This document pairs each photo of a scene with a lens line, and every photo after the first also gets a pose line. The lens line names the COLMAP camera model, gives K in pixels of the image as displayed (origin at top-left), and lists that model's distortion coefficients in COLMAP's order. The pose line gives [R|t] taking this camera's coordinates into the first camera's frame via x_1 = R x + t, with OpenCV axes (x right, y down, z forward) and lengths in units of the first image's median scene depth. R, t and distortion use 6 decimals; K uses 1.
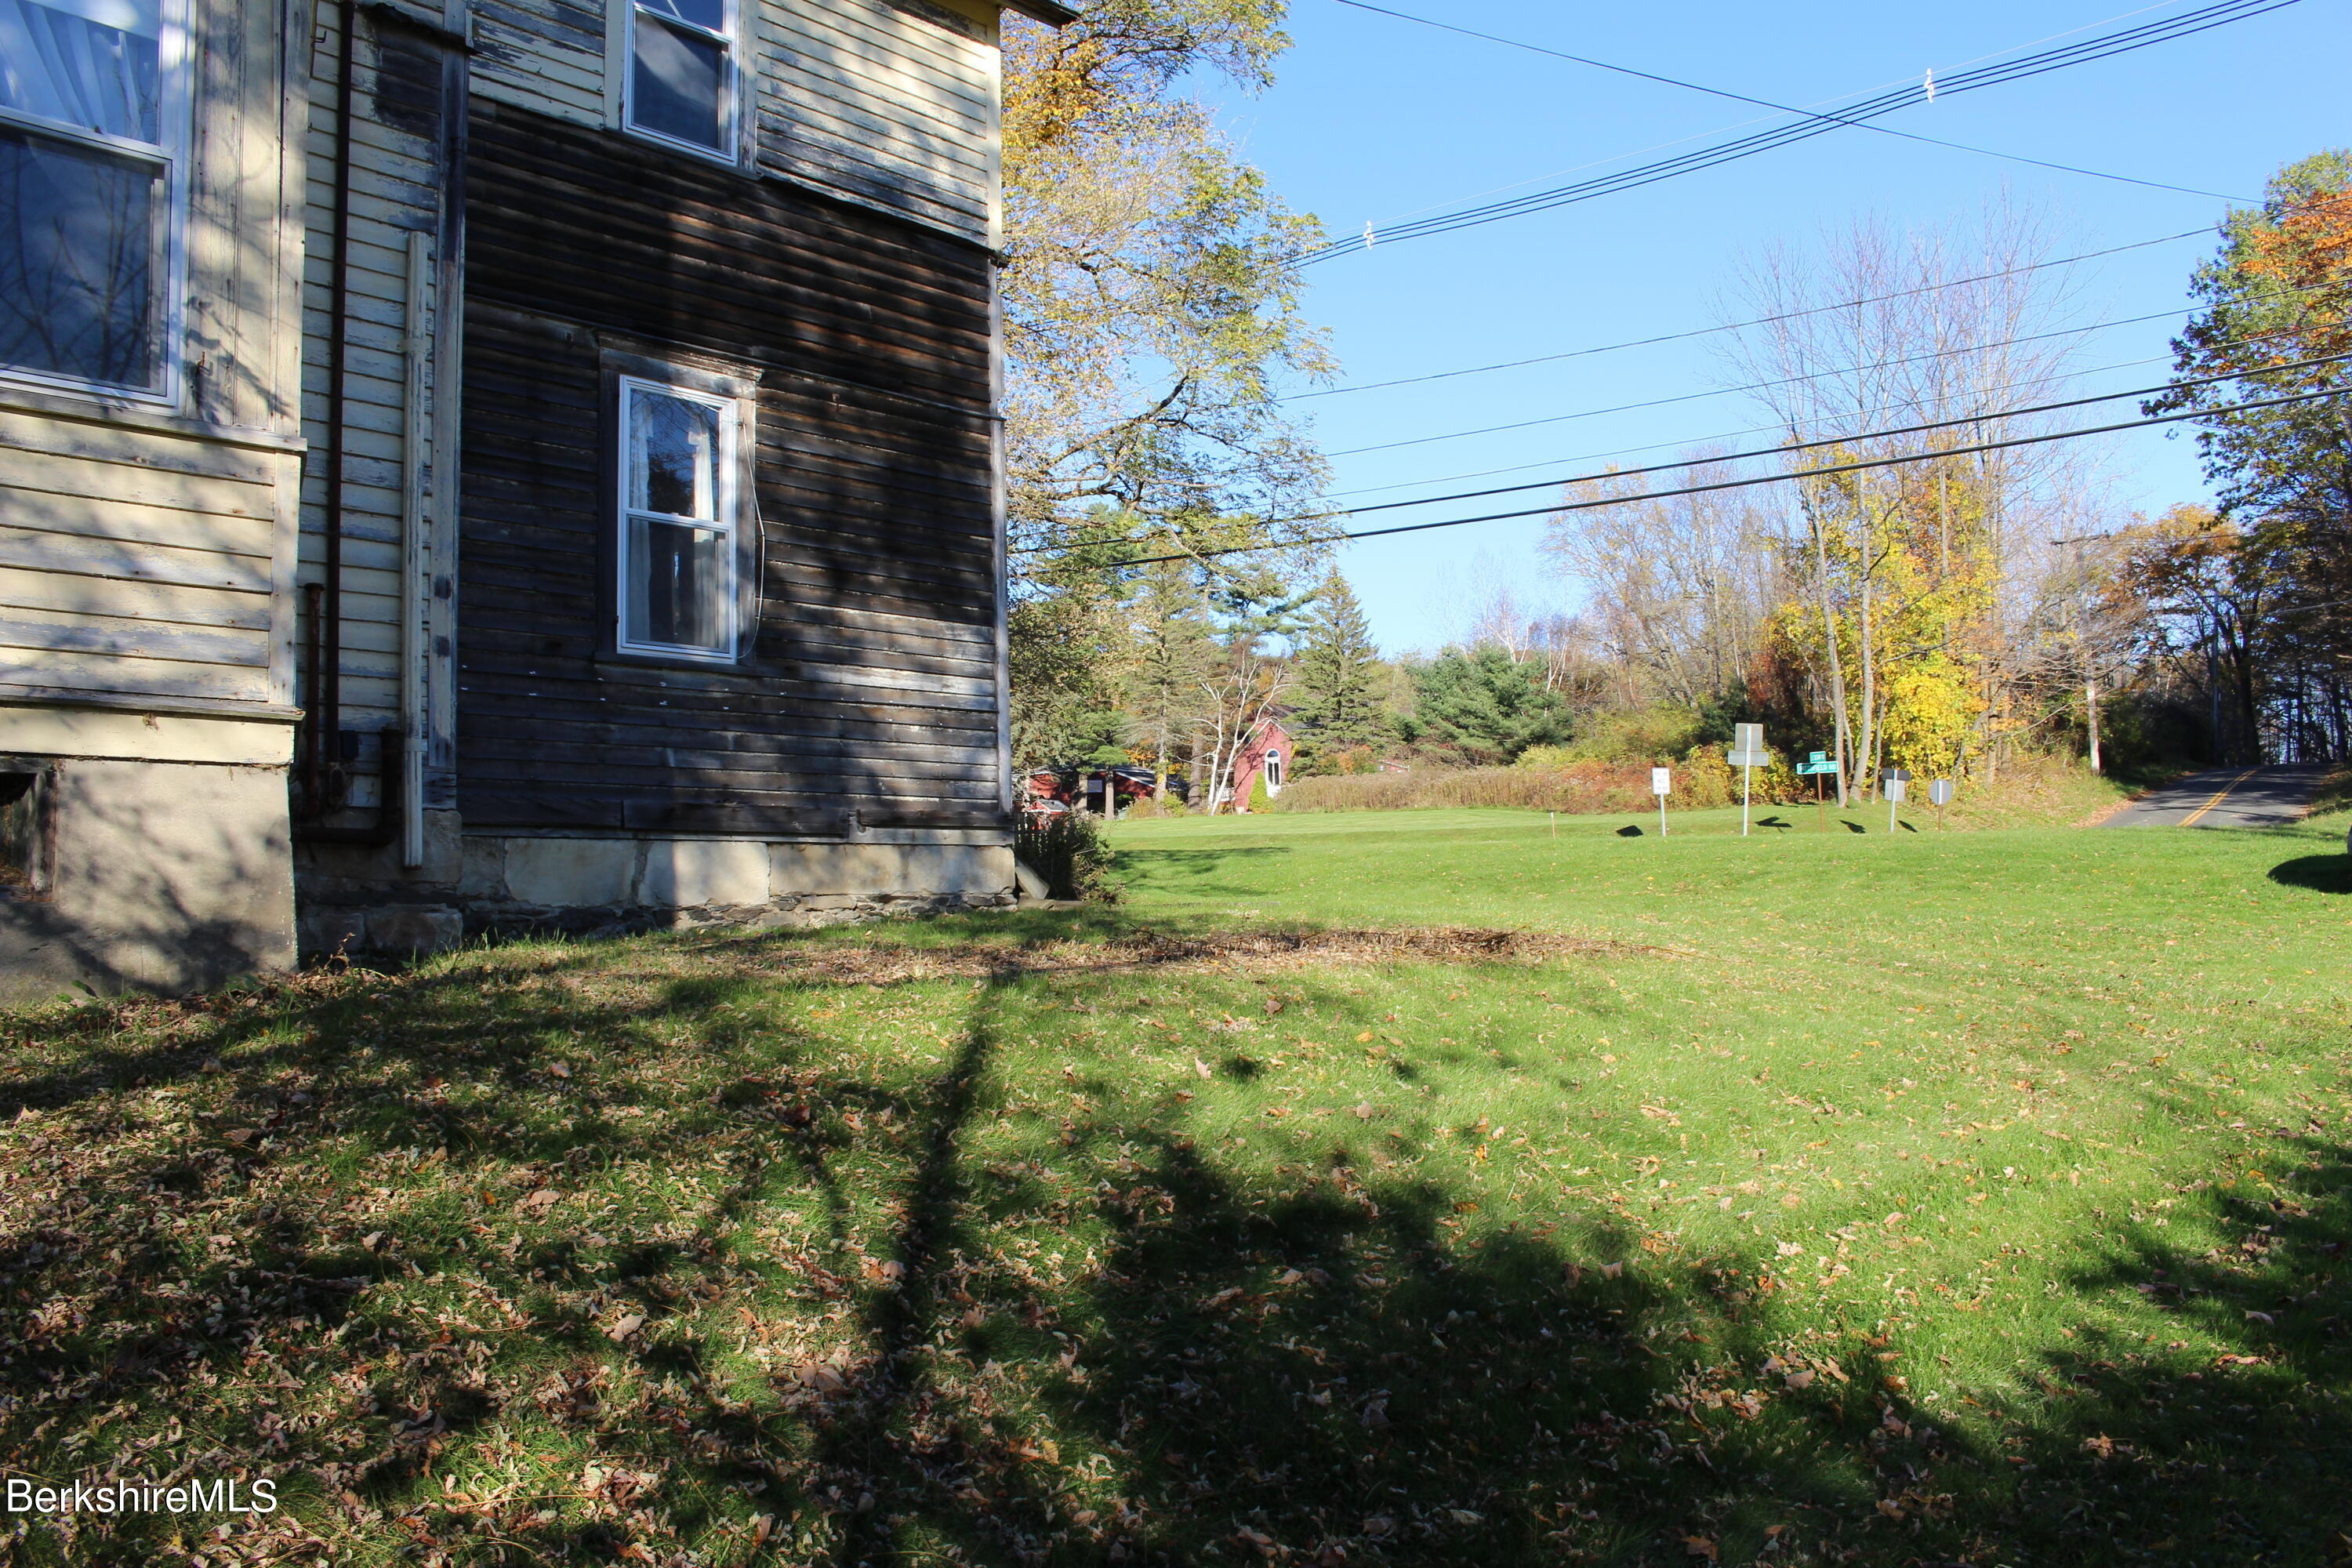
lens RADIAL K [[1949.9, 0, 1173.3], [0, 1949.9, 798.8], [0, 0, 1]] dist [-0.165878, 0.147406]
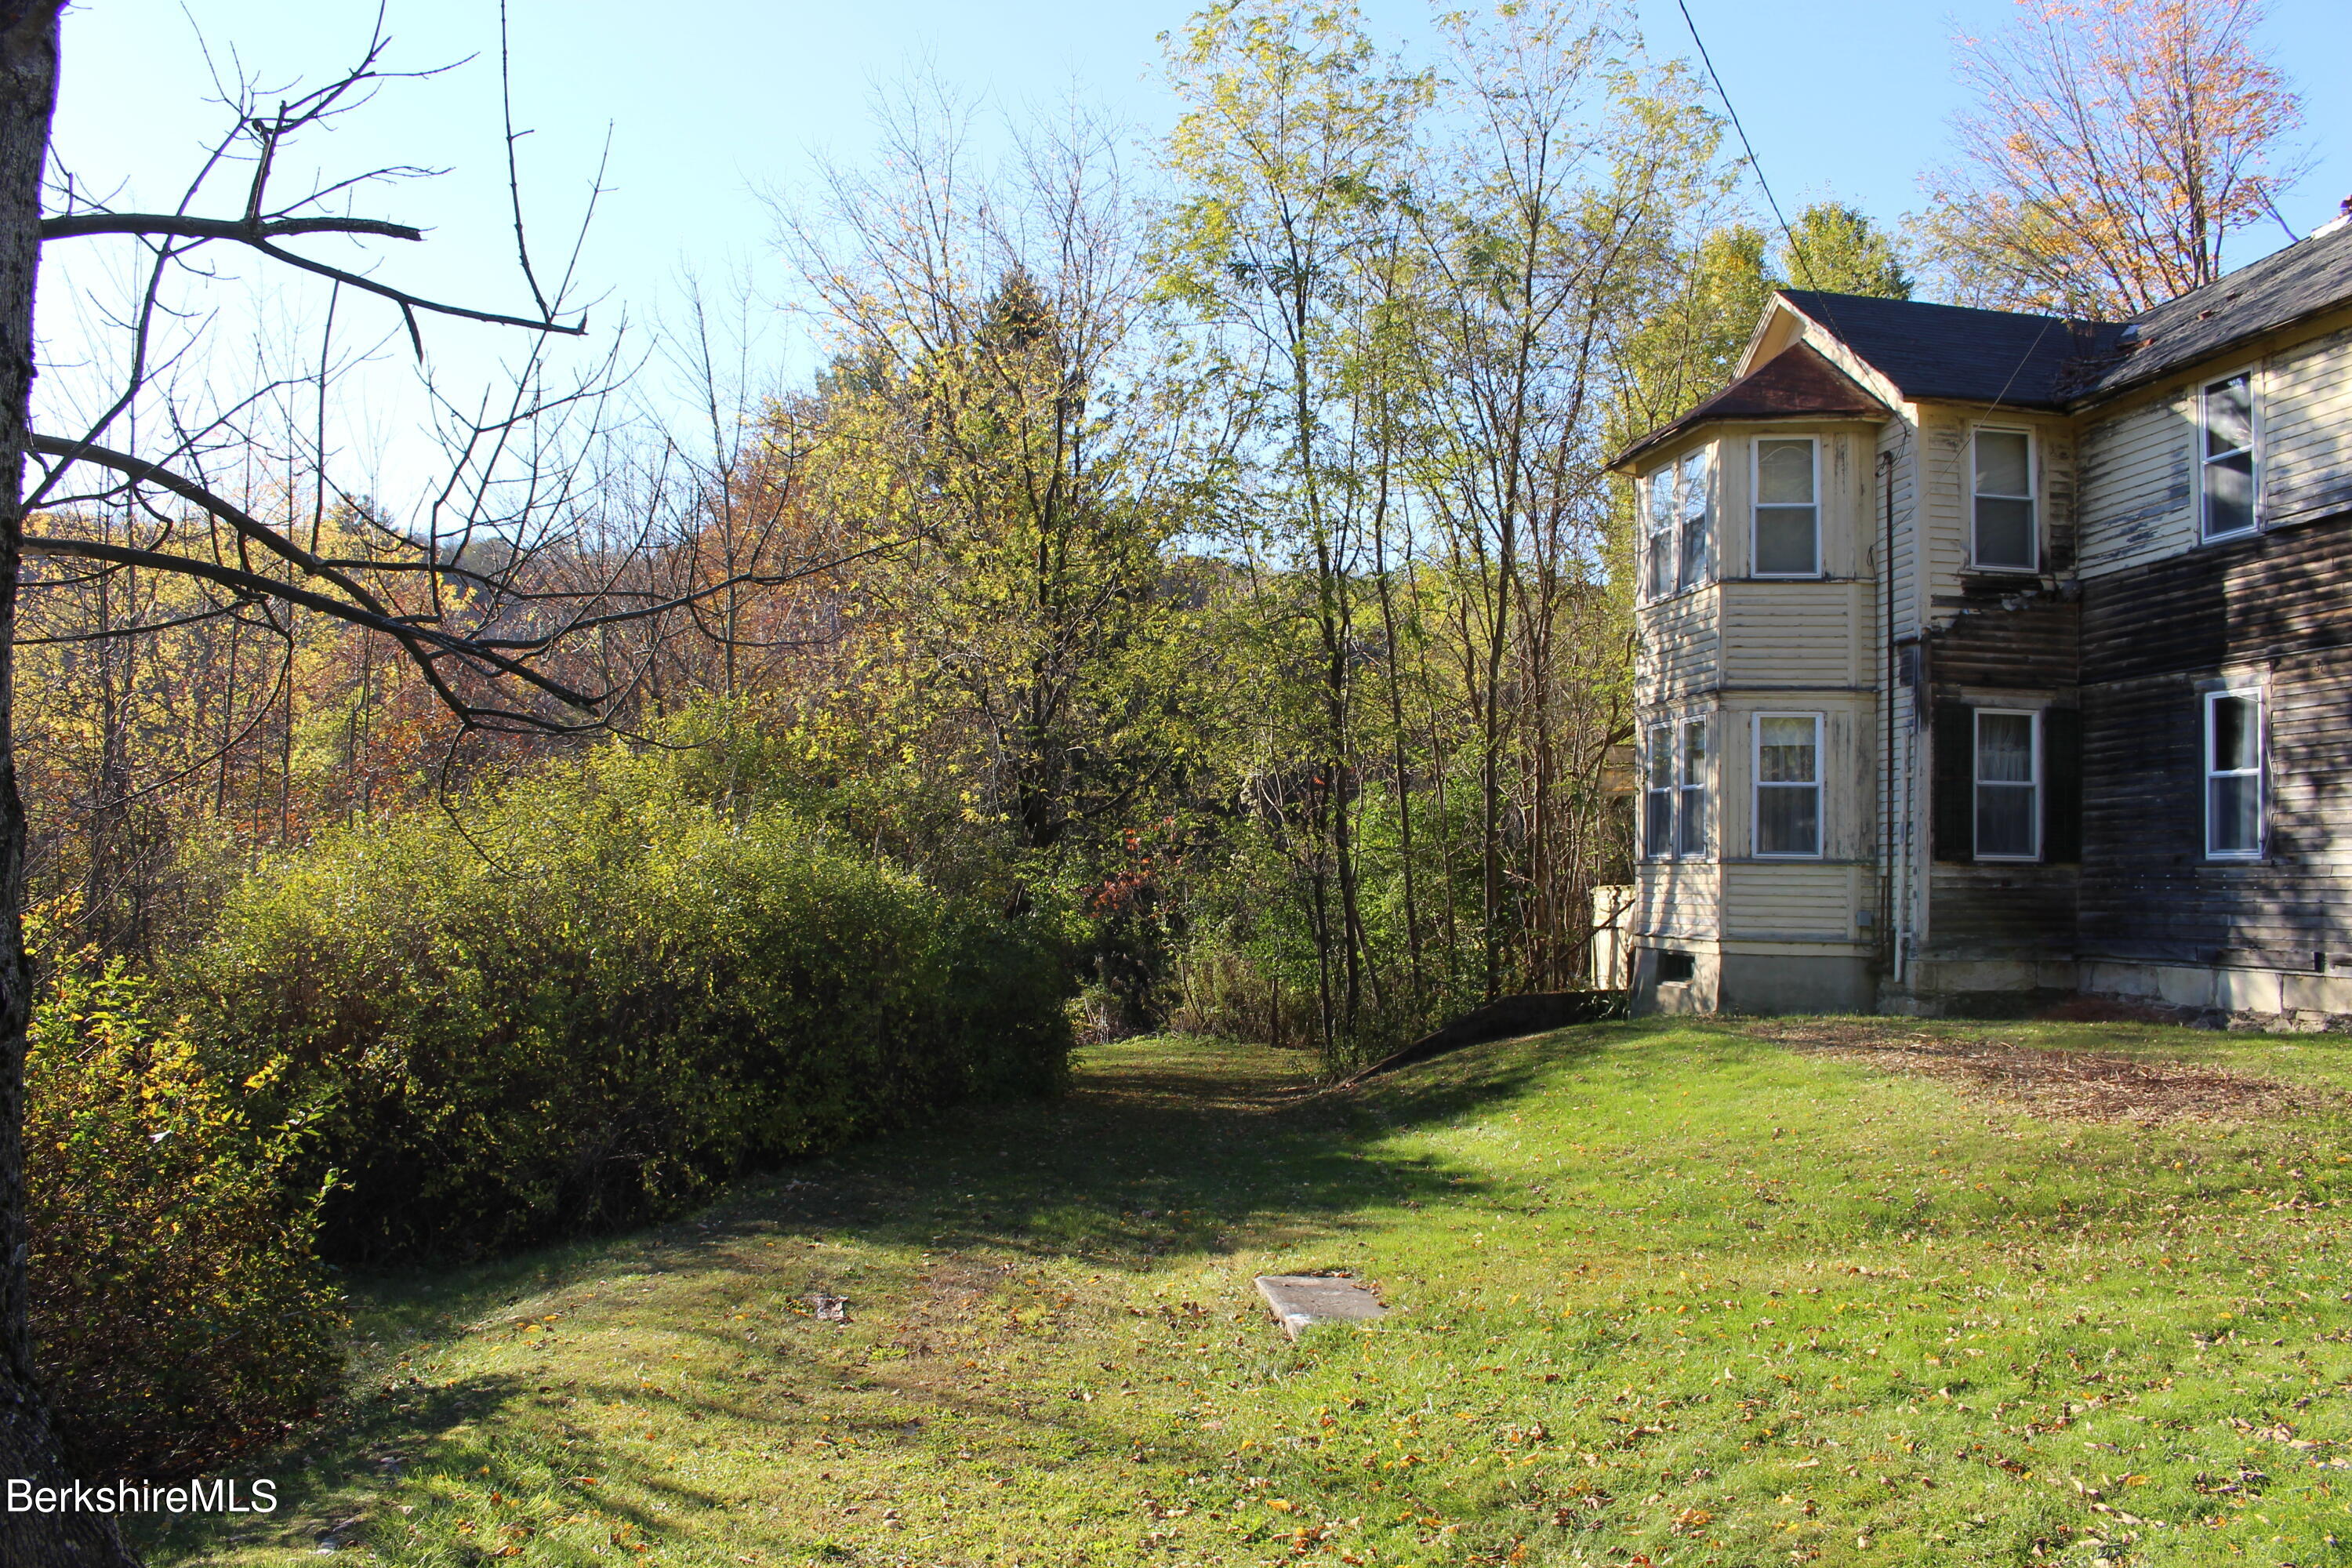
lens RADIAL K [[1949.9, 0, 1173.3], [0, 1949.9, 798.8], [0, 0, 1]] dist [-0.165878, 0.147406]
pose [[-0.632884, -0.021552, -0.773947, 2.926047], [0.047272, 0.996672, -0.066410, -0.114495], [0.772803, -0.078616, -0.629758, 2.479227]]
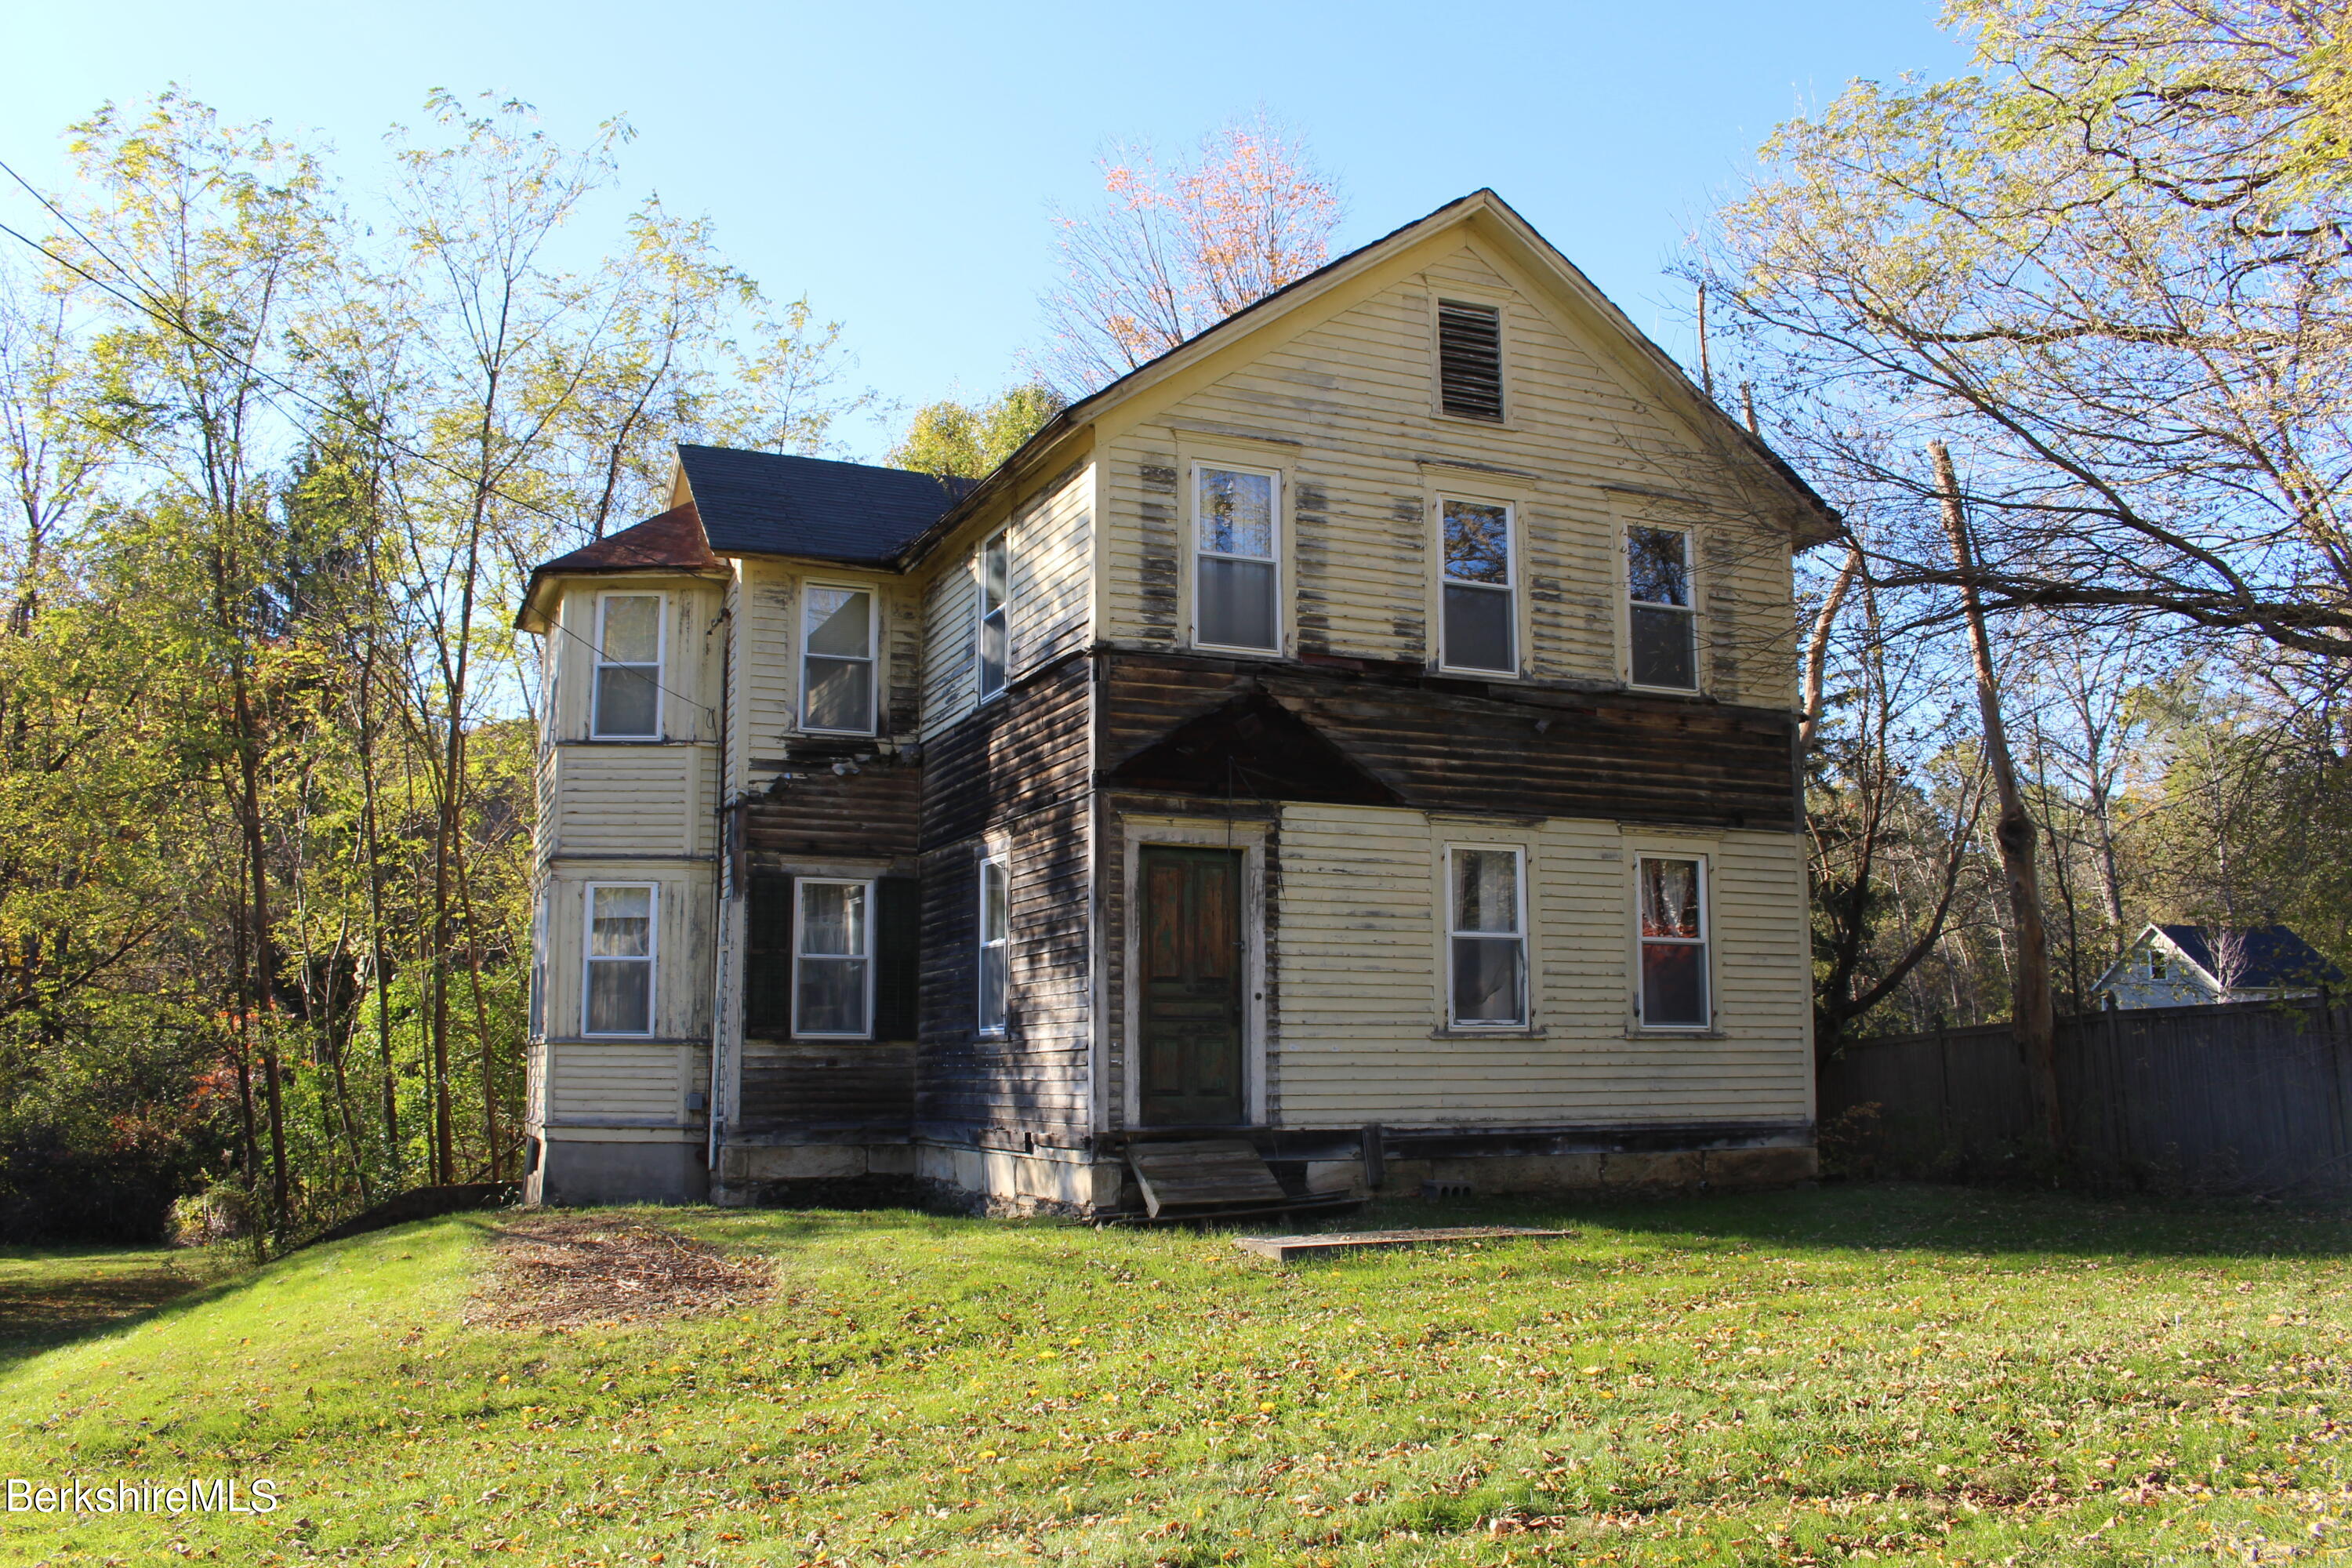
lens RADIAL K [[1949.9, 0, 1173.3], [0, 1949.9, 798.8], [0, 0, 1]] dist [-0.165878, 0.147406]
pose [[-0.424595, -0.101646, -0.899659, 2.090052], [0.072407, 0.986683, -0.145651, -0.041157], [0.902483, -0.126985, -0.411581, 3.401072]]
